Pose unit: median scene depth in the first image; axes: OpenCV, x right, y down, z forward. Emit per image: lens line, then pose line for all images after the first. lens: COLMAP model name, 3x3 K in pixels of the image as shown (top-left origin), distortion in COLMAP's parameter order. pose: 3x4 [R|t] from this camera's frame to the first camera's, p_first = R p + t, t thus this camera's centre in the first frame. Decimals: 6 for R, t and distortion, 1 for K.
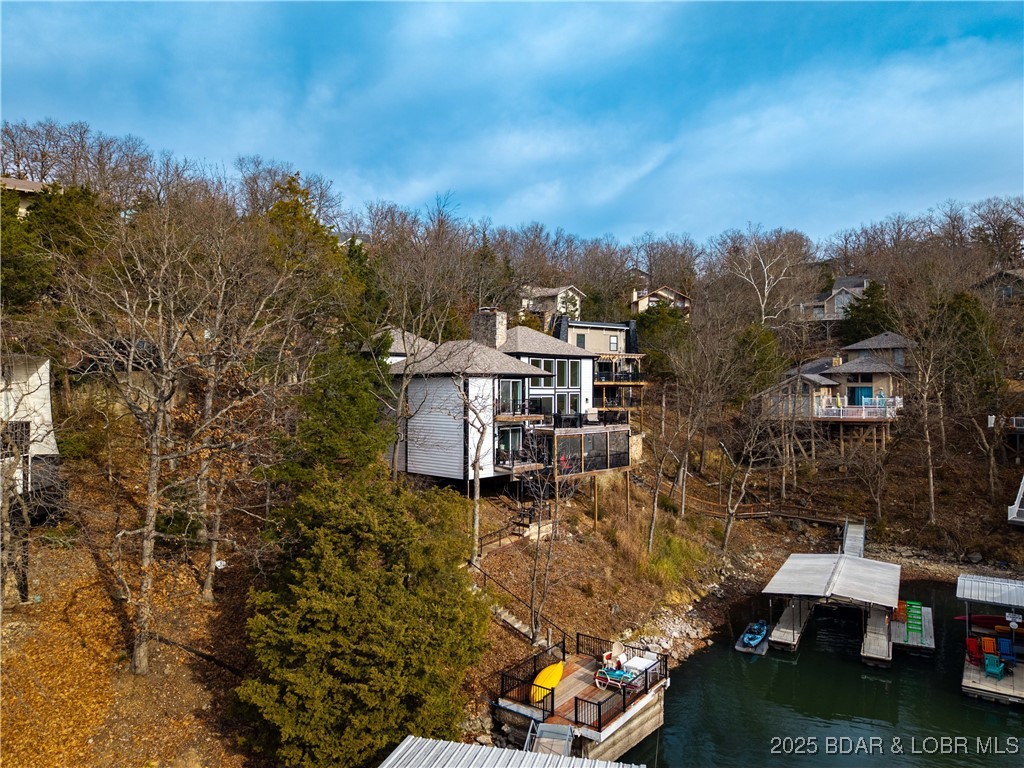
lens RADIAL K [[684.8, 0, 502.6], [0, 684.8, 375.6], [0, 0, 1]] dist [0.027609, -0.033454]
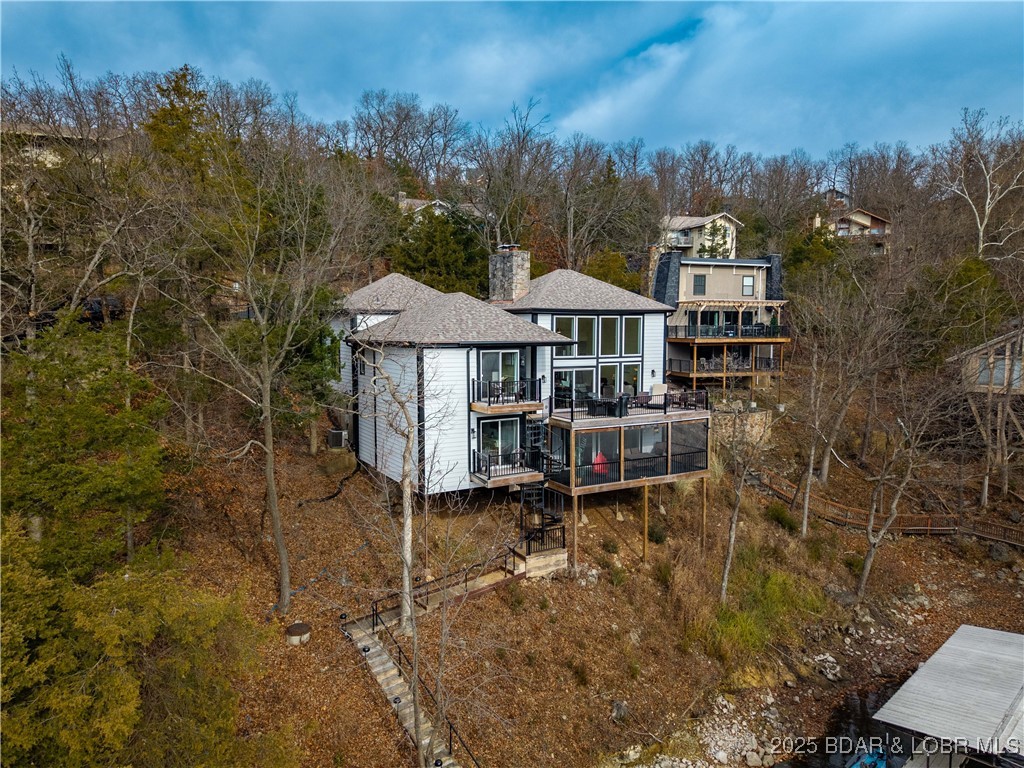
lens RADIAL K [[684.8, 0, 506.6], [0, 684.8, 380.6], [0, 0, 1]] dist [0.027609, -0.033454]
pose [[0.961700, 0.017666, -0.273534, 0.173360], [0.007904, 0.995719, 0.092099, -0.022799], [0.273990, -0.090733, 0.957443, 0.278822]]
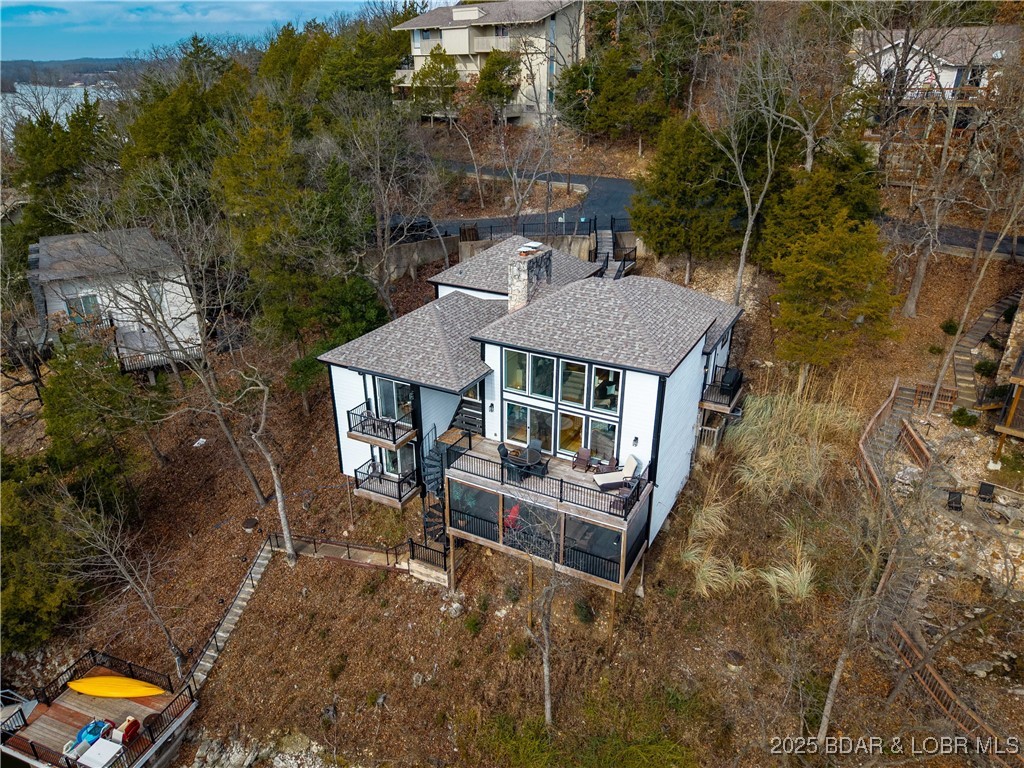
lens RADIAL K [[684.8, 0, 509.6], [0, 684.8, 375.0], [0, 0, 1]] dist [0.027609, -0.033454]
pose [[0.292260, 0.378996, -0.878035, 0.564557], [0.016938, 0.915926, 0.400989, -0.238113], [0.956189, -0.132066, 0.261269, 0.772465]]
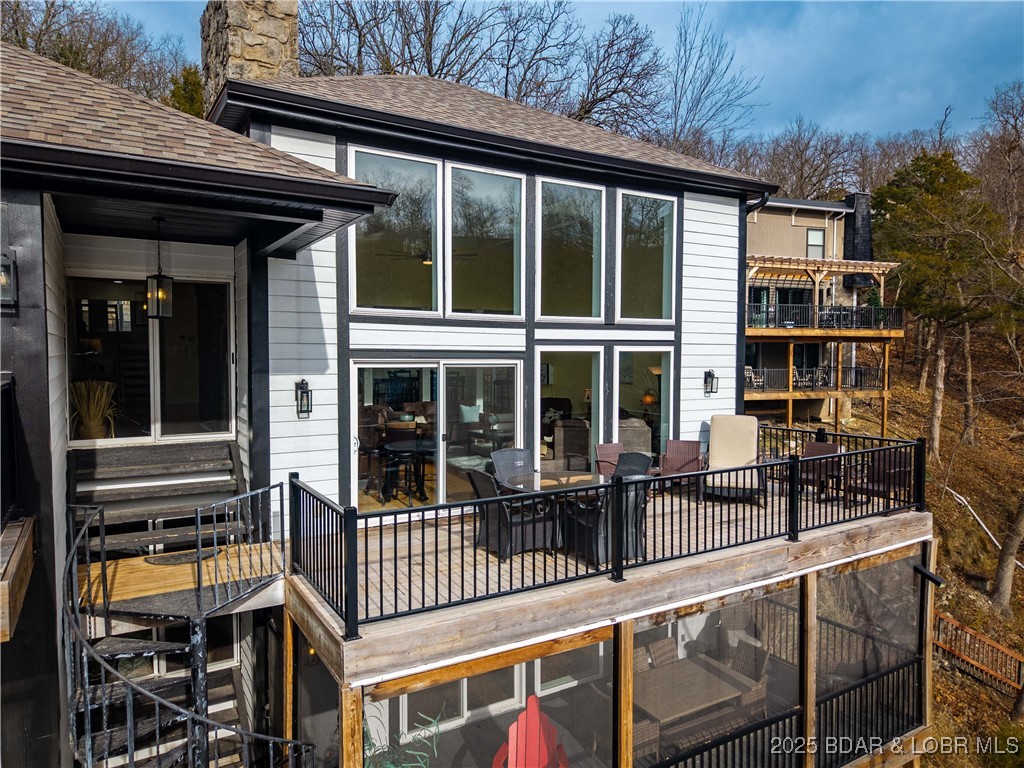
lens RADIAL K [[684.8, 0, 510.9], [0, 684.8, 387.2], [0, 0, 1]] dist [0.027609, -0.033454]
pose [[0.971562, 0.009810, -0.236584, 0.114313], [0.005197, 0.998018, 0.062721, 0.023894], [0.236730, -0.062167, 0.969585, 0.769664]]
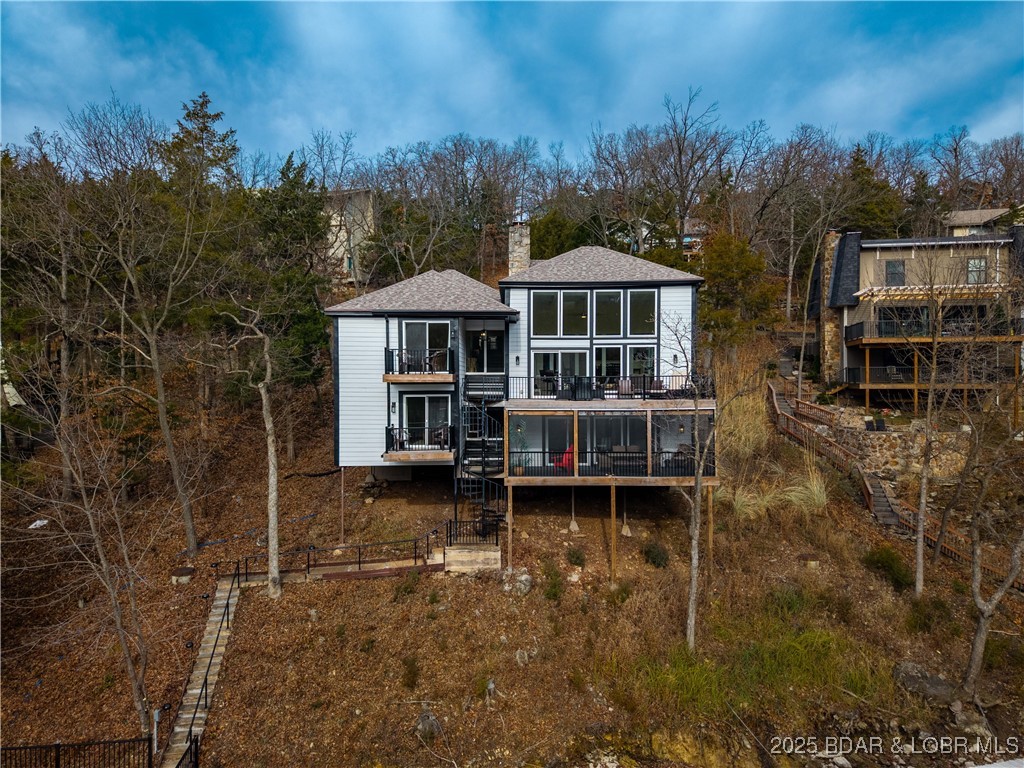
lens RADIAL K [[684.8, 0, 505.7], [0, 684.8, 379.8], [0, 0, 1]] dist [0.027609, -0.033454]
pose [[0.702328, -0.005474, -0.711833, 0.440666], [0.014682, 0.999869, 0.006797, 0.048760], [0.711702, -0.015225, 0.702316, 0.493307]]
